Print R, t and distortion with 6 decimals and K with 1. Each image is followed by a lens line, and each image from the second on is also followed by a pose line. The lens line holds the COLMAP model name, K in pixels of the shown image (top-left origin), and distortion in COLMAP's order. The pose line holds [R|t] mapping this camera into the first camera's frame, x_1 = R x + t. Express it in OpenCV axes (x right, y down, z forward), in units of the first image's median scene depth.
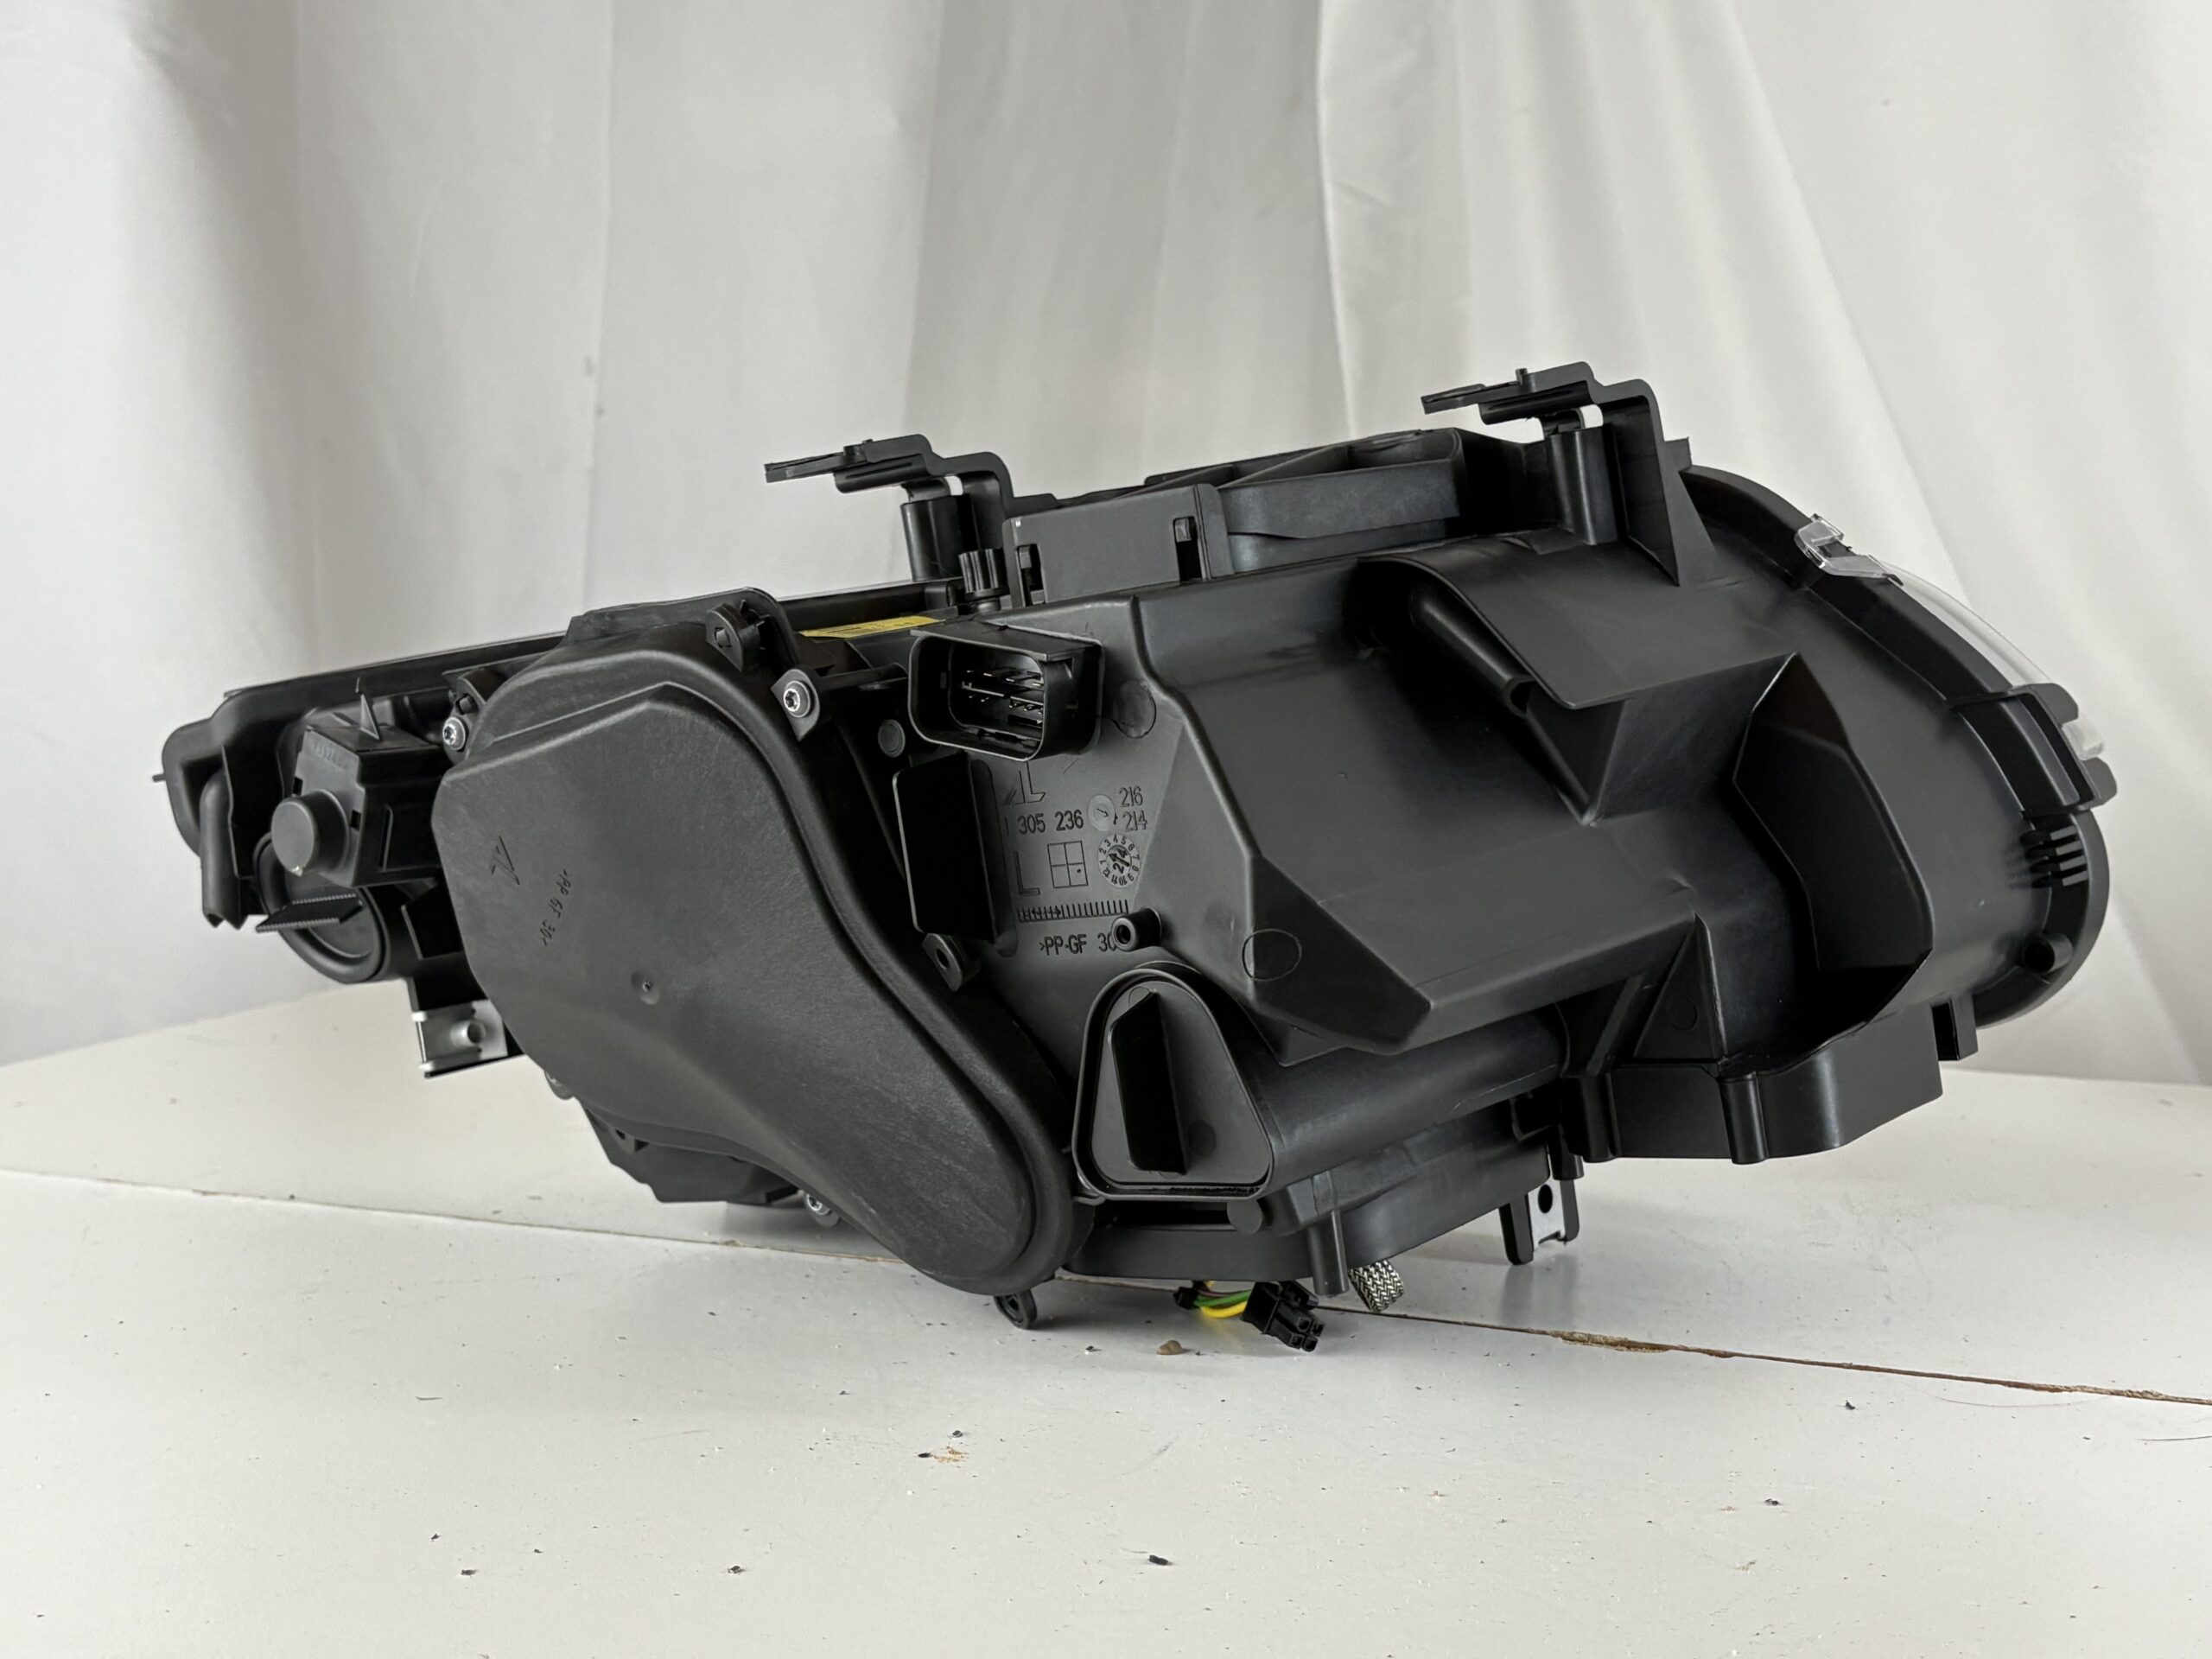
lens RADIAL K [[2928.0, 0, 1106.0], [0, 2928.0, 829.5], [0, 0, 1]] dist [0.157651, -0.582629]
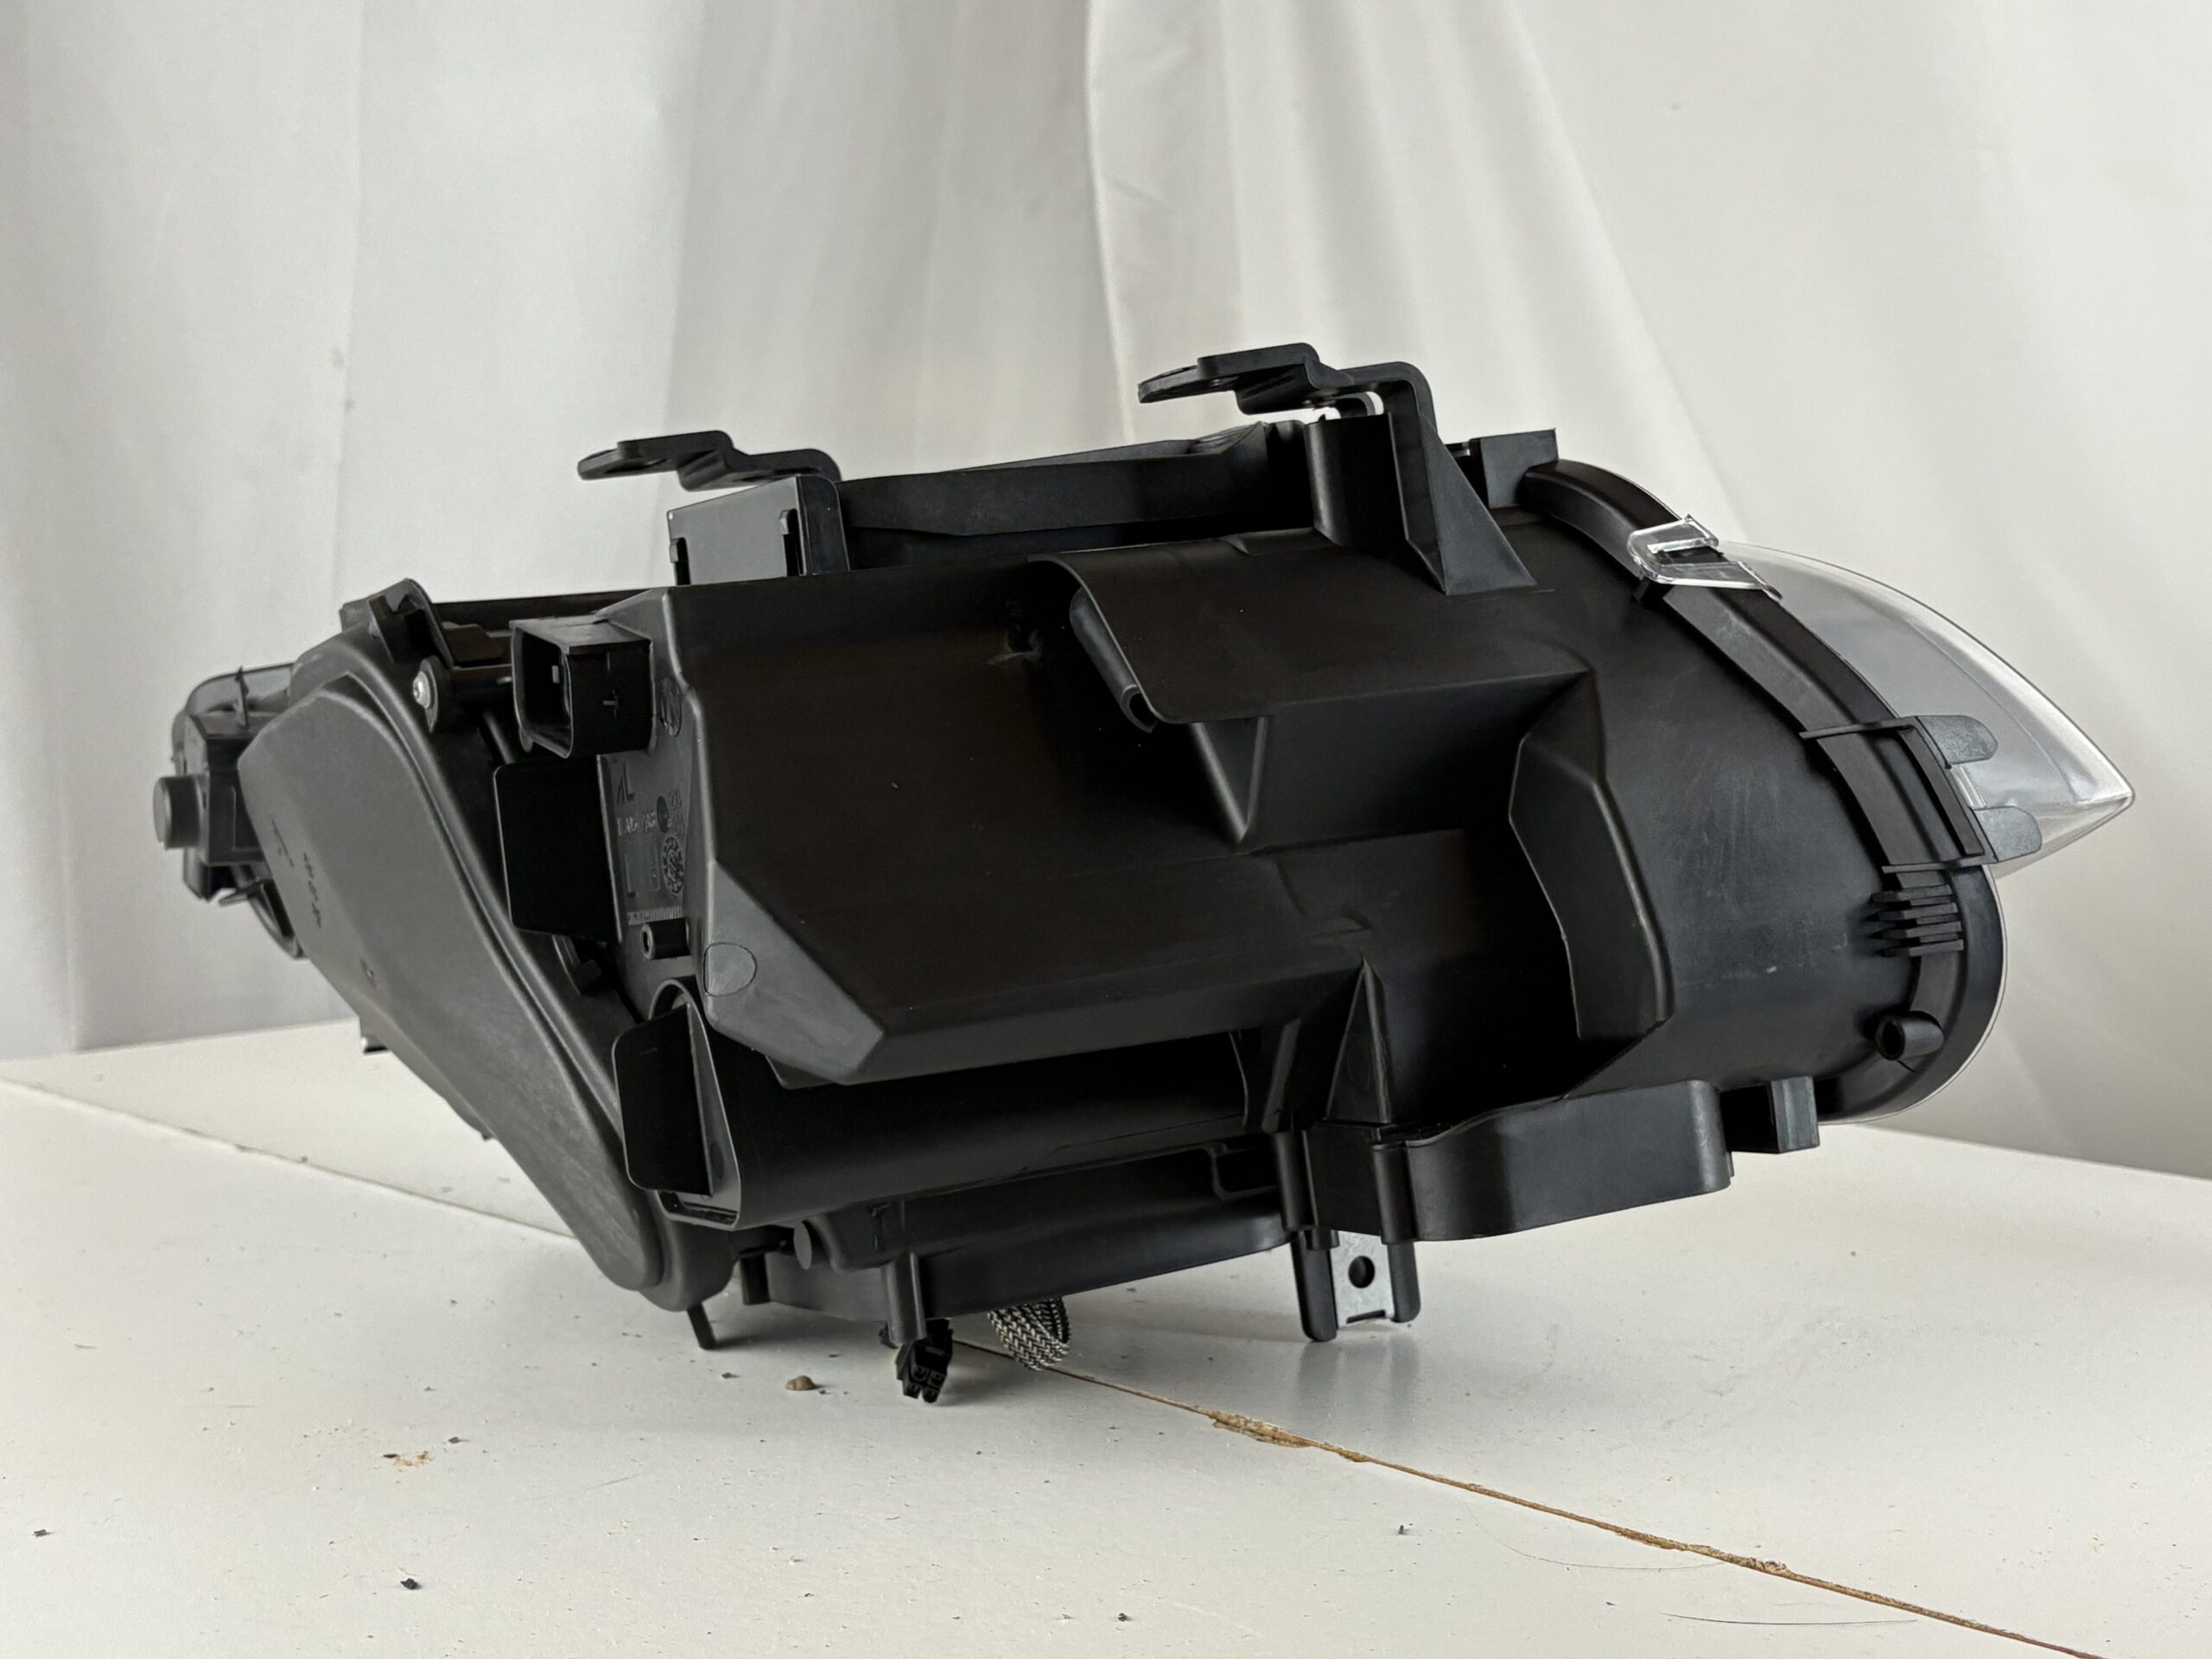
lens RADIAL K [[2928.0, 0, 1106.0], [0, 2928.0, 829.5], [0, 0, 1]] dist [0.157651, -0.582629]
pose [[0.929071, 0.041986, -0.367510, 0.437823], [-0.046010, 0.998939, -0.002193, -0.004906], [0.367028, 0.018946, 0.930017, 0.141710]]
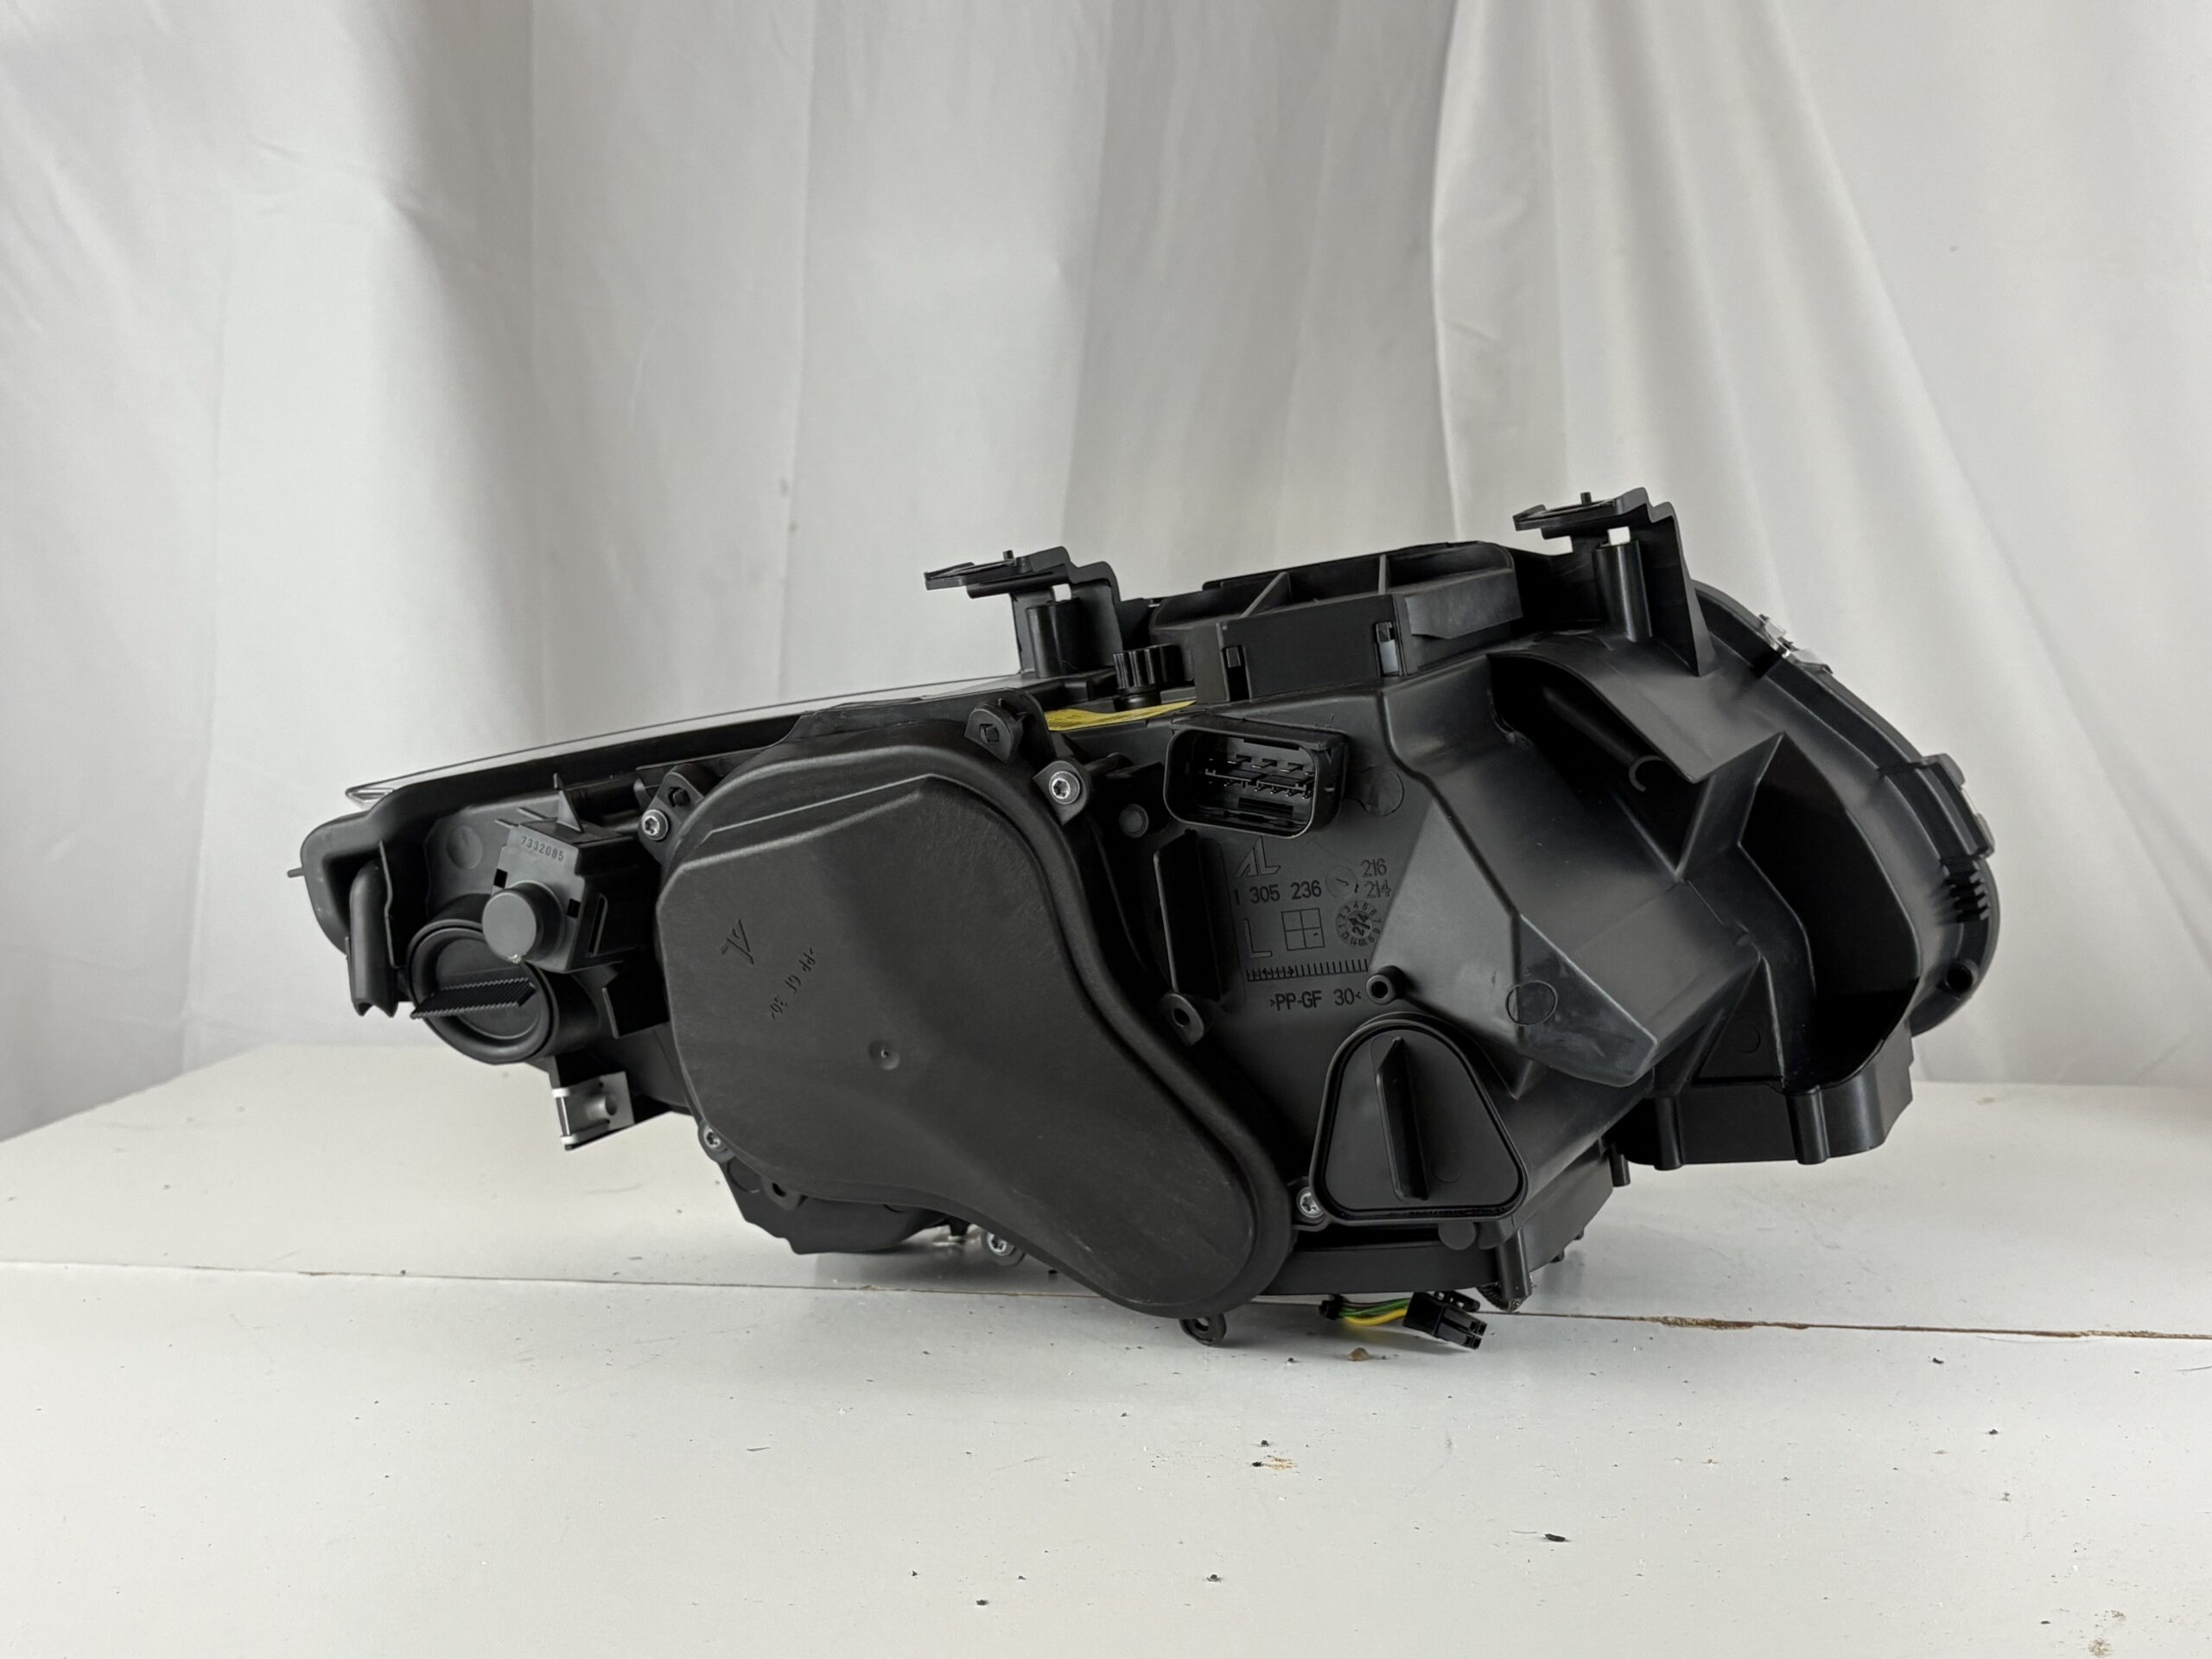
lens RADIAL K [[2649.7, 0, 1106.0], [0, 2649.7, 829.5], [0, 0, 1]] dist [0.157058, -0.569999]
pose [[0.968353, -0.022777, 0.248545, -0.311312], [0.027644, 0.999488, -0.016110, -0.011079], [-0.248050, 0.022471, 0.968486, 0.026455]]
